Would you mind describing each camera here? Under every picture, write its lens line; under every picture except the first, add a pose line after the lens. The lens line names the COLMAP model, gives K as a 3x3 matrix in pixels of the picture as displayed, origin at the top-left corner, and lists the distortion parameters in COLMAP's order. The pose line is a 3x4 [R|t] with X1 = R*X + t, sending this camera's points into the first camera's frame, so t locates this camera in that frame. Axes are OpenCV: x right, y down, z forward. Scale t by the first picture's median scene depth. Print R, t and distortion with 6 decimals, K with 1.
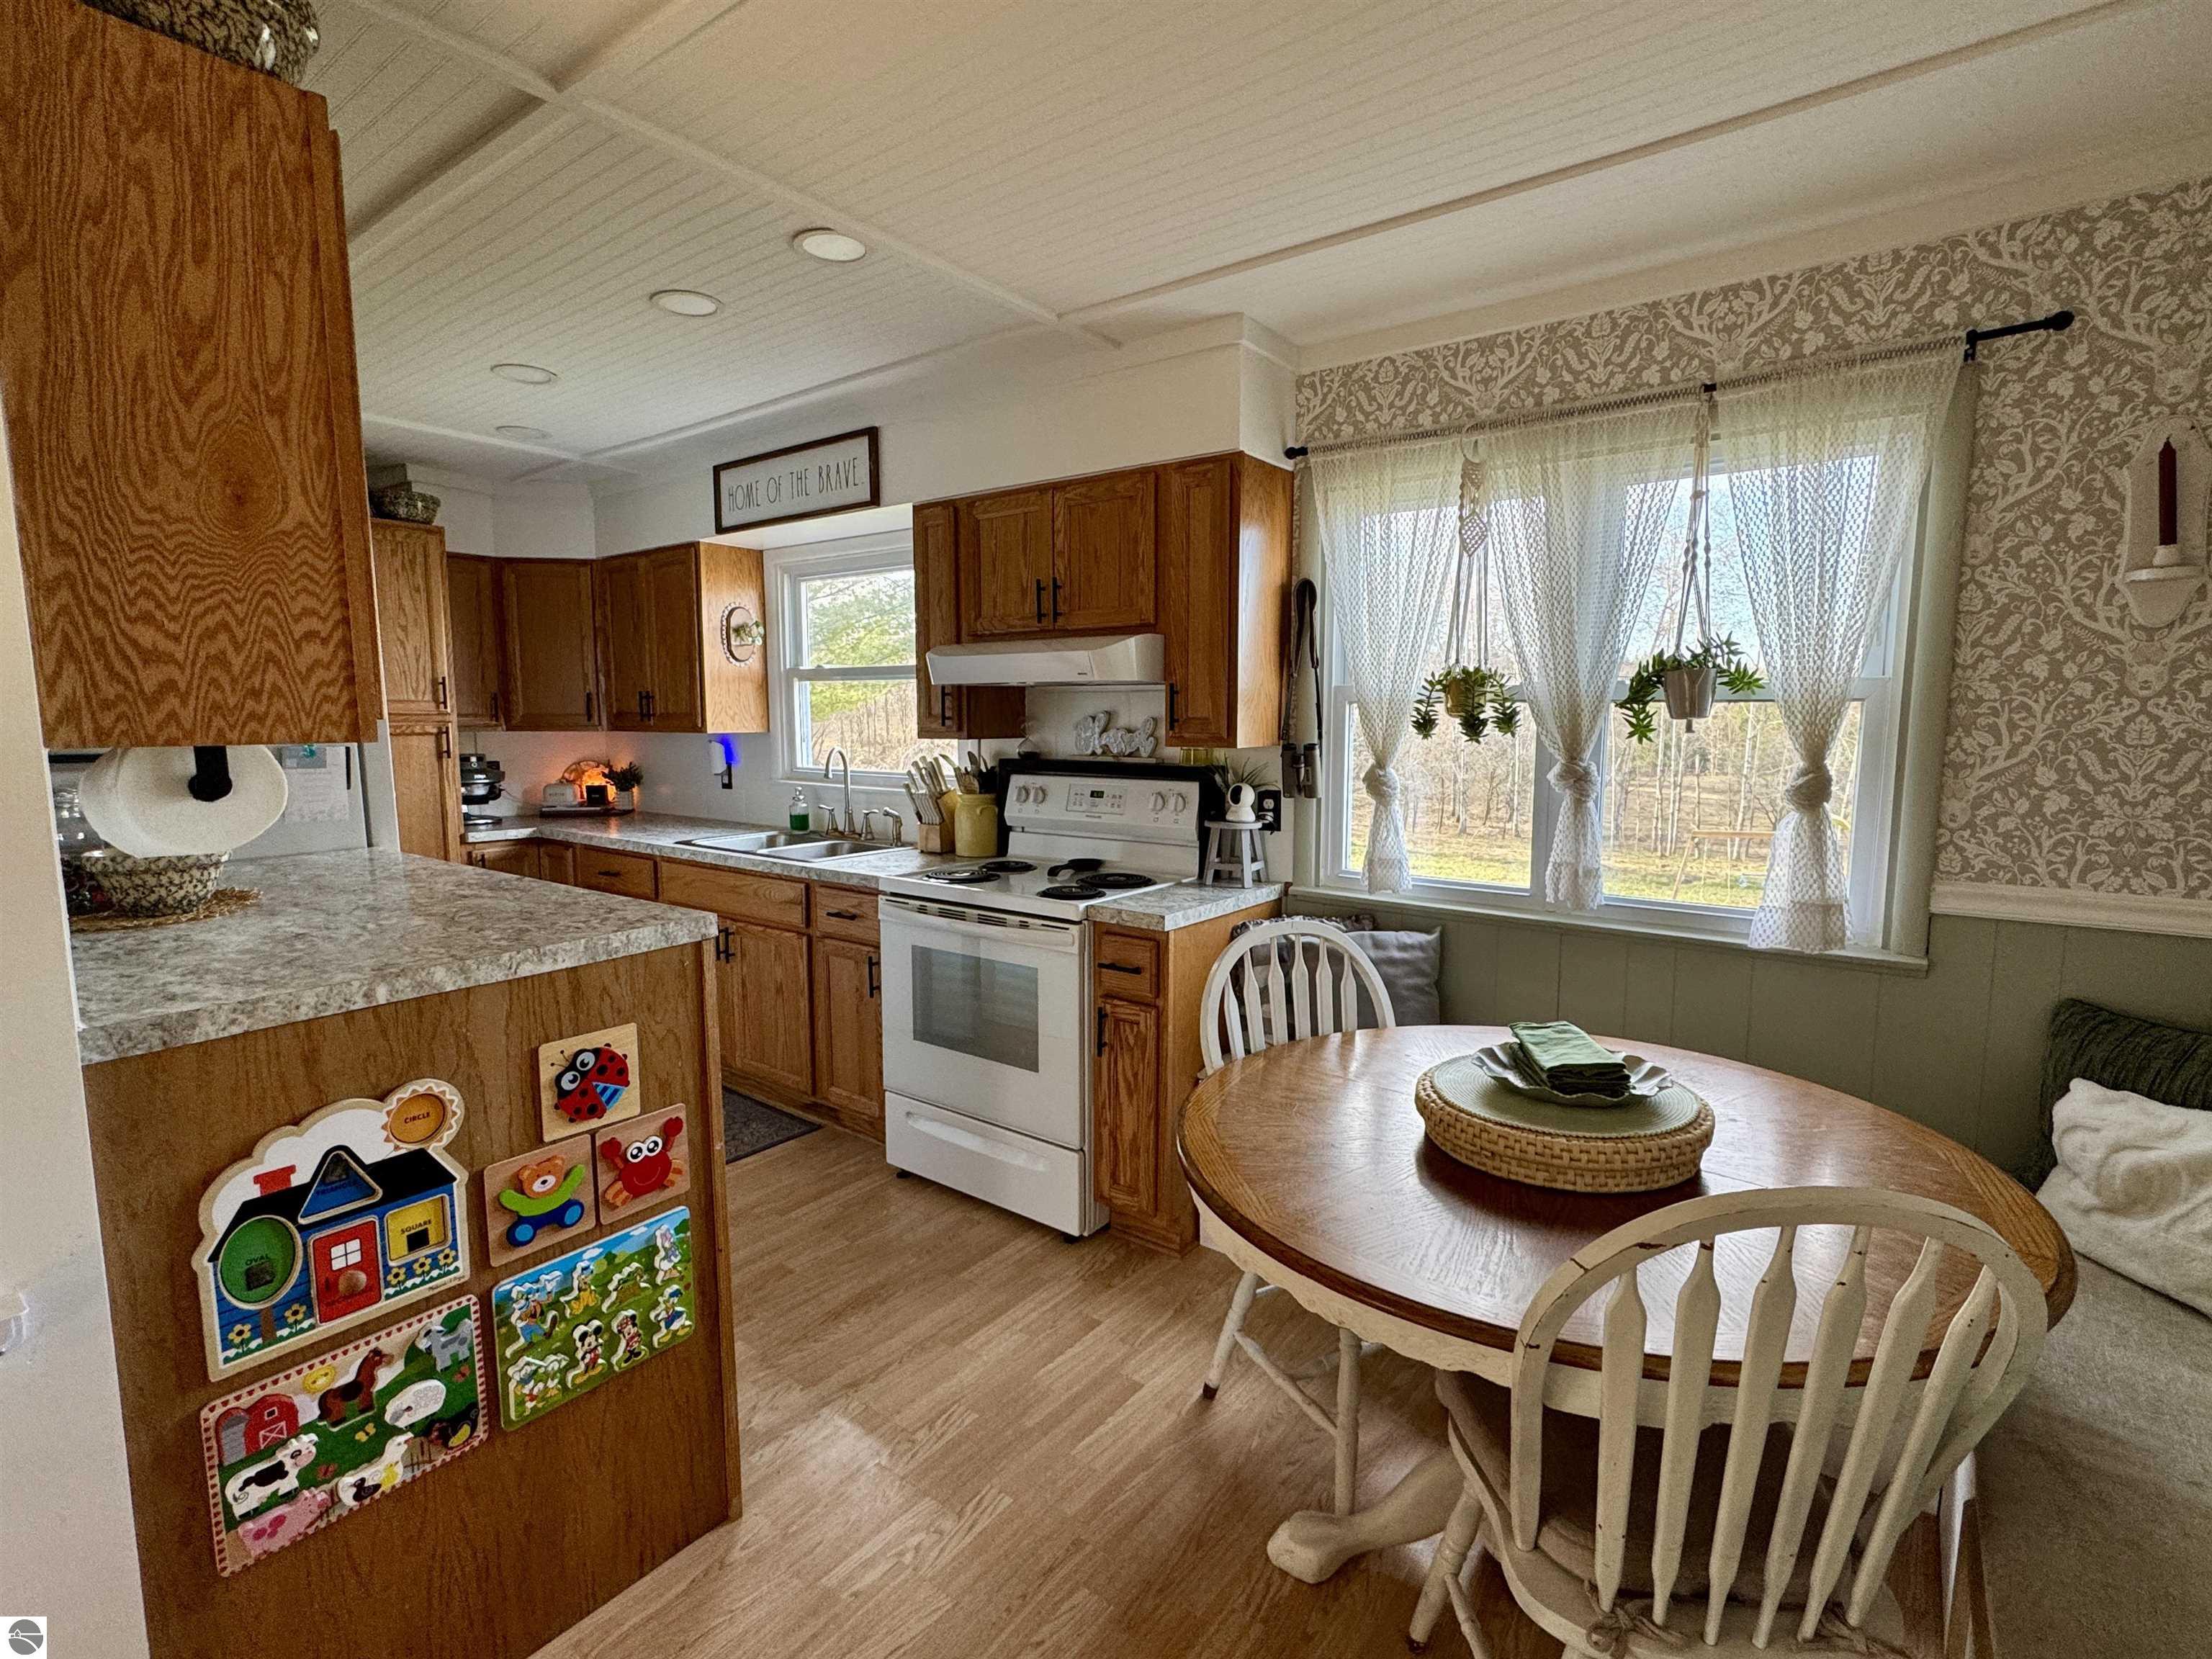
lens RADIAL K [[1033.8, 0, 1106.0], [0, 1033.8, 829.5], [0, 0, 1]] dist [-0.002055, 0.000258]
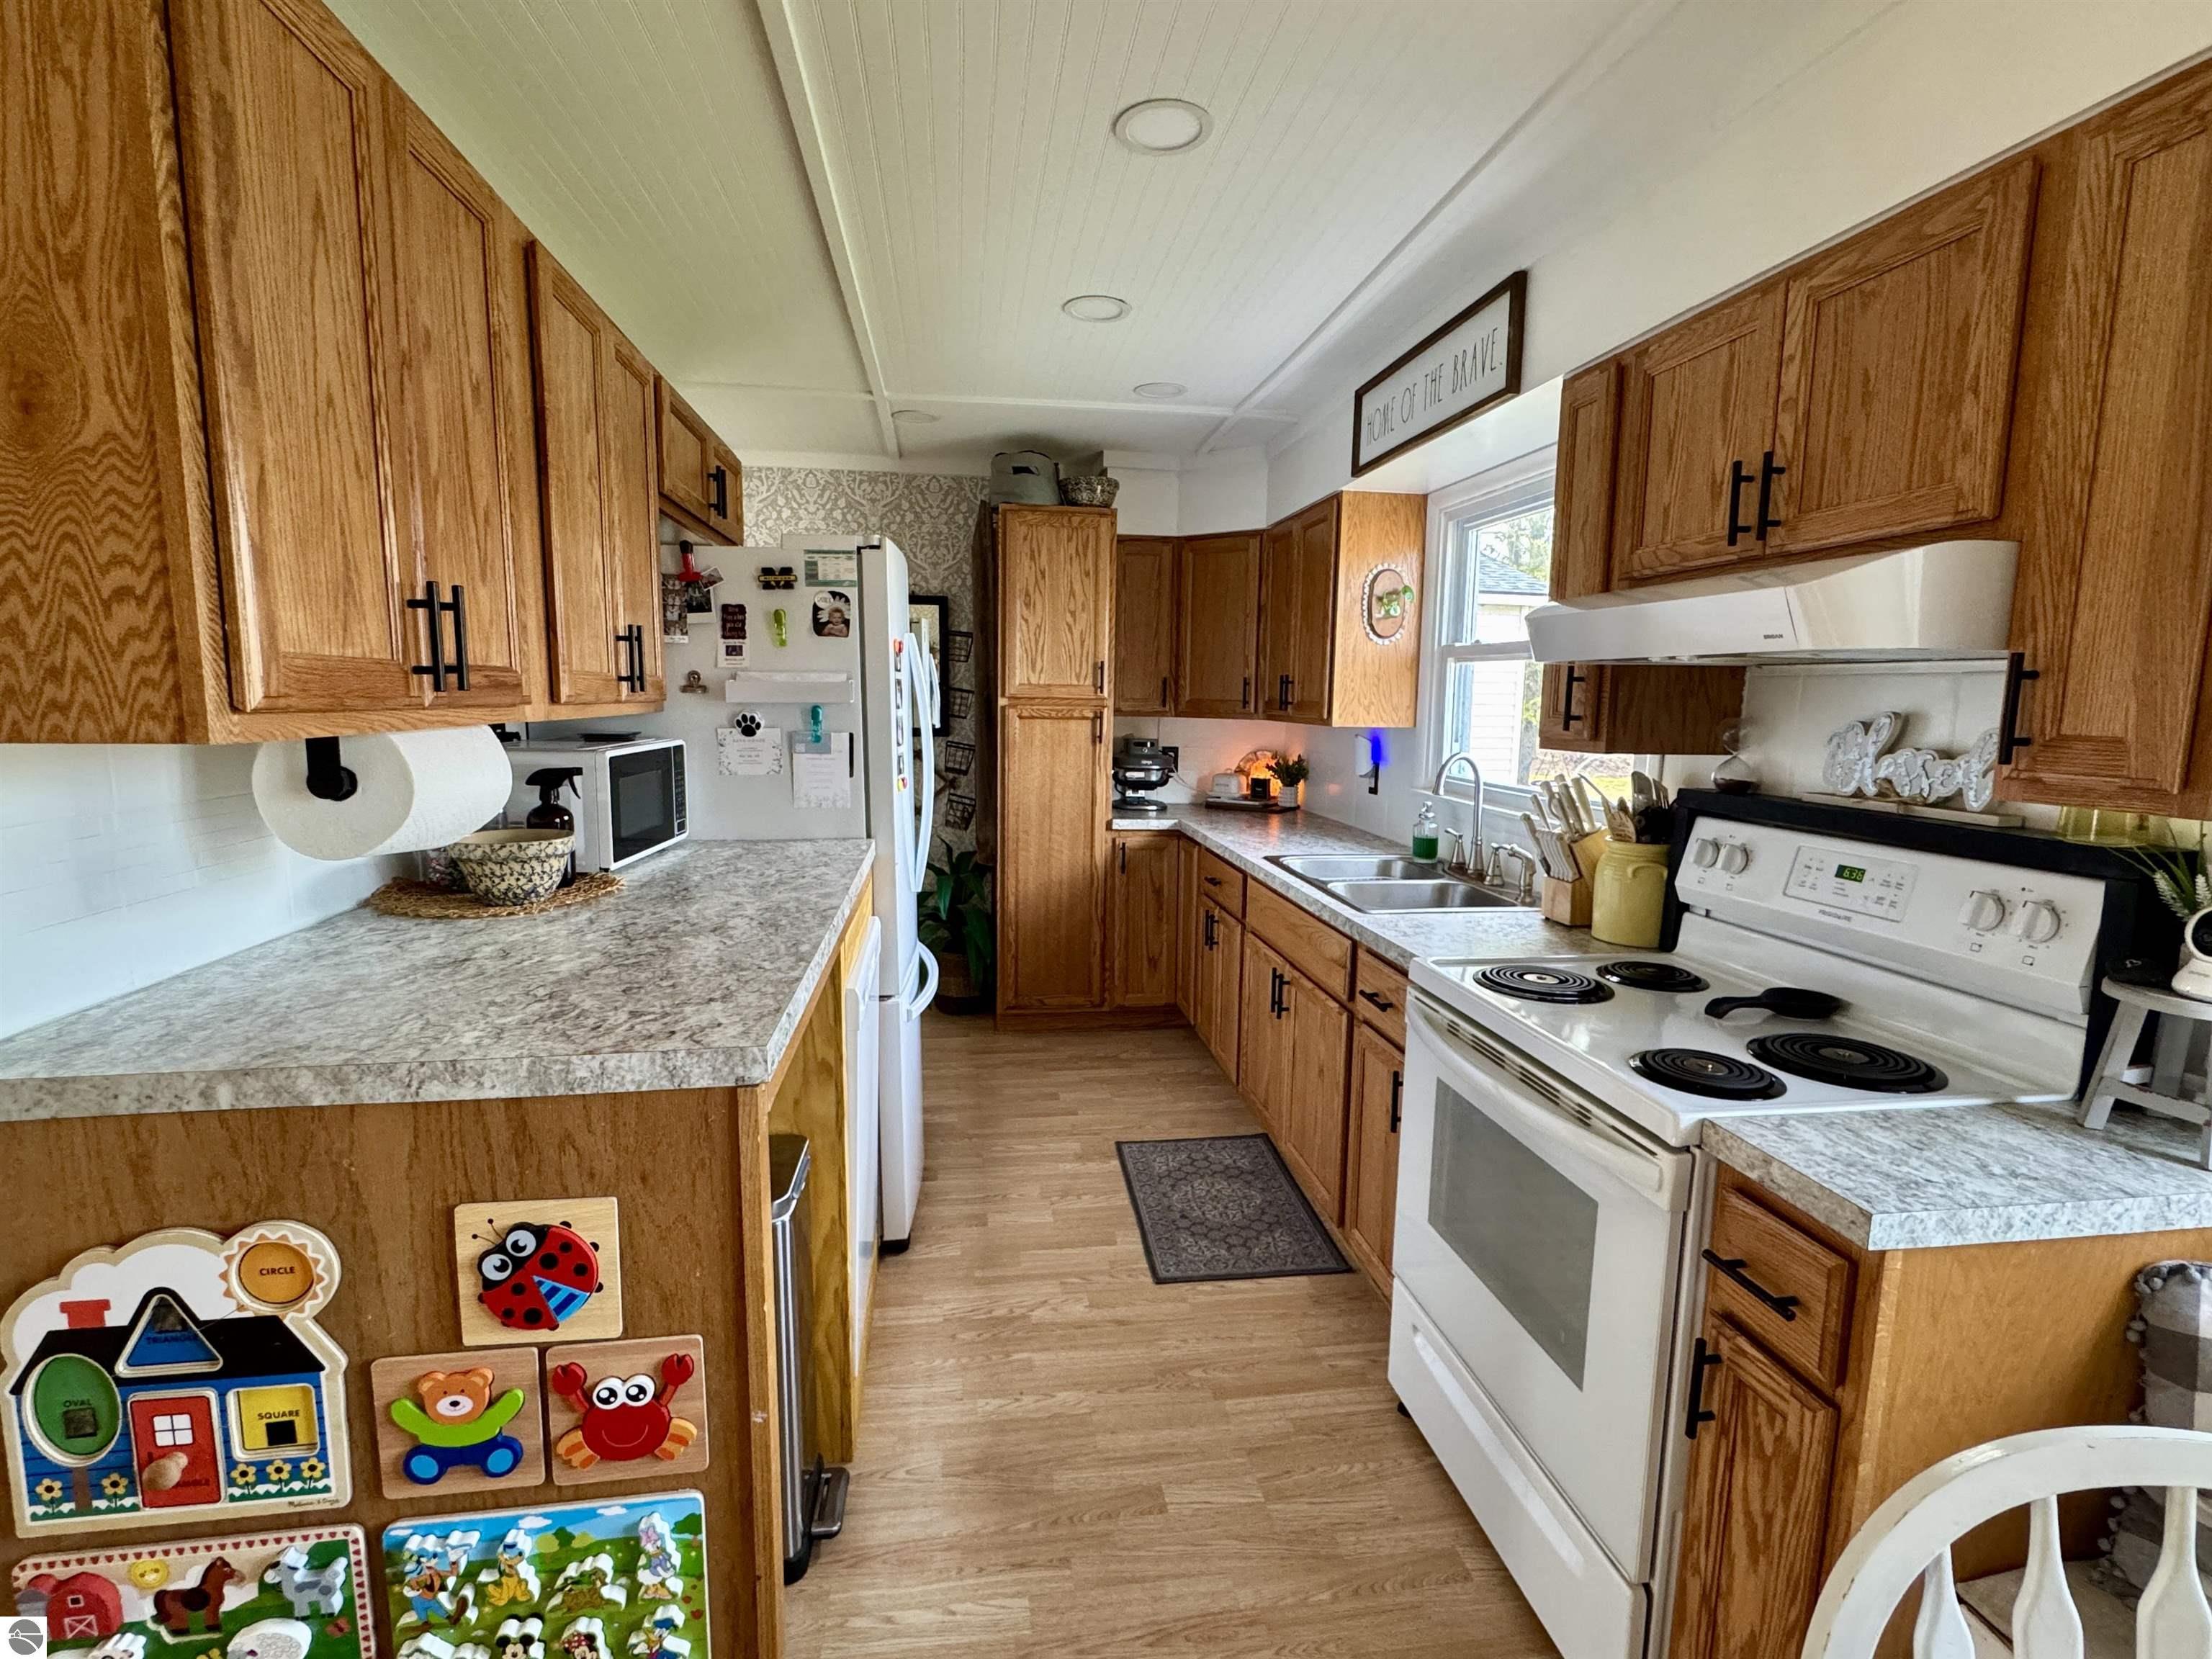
lens RADIAL K [[1033.8, 0, 1106.0], [0, 1033.8, 829.5], [0, 0, 1]] dist [-0.002055, 0.000258]
pose [[0.708920, 0.102615, -0.697784, 0.180289], [-0.093213, 0.994312, 0.051521, -0.100537], [0.699102, 0.028518, 0.714453, 0.776502]]
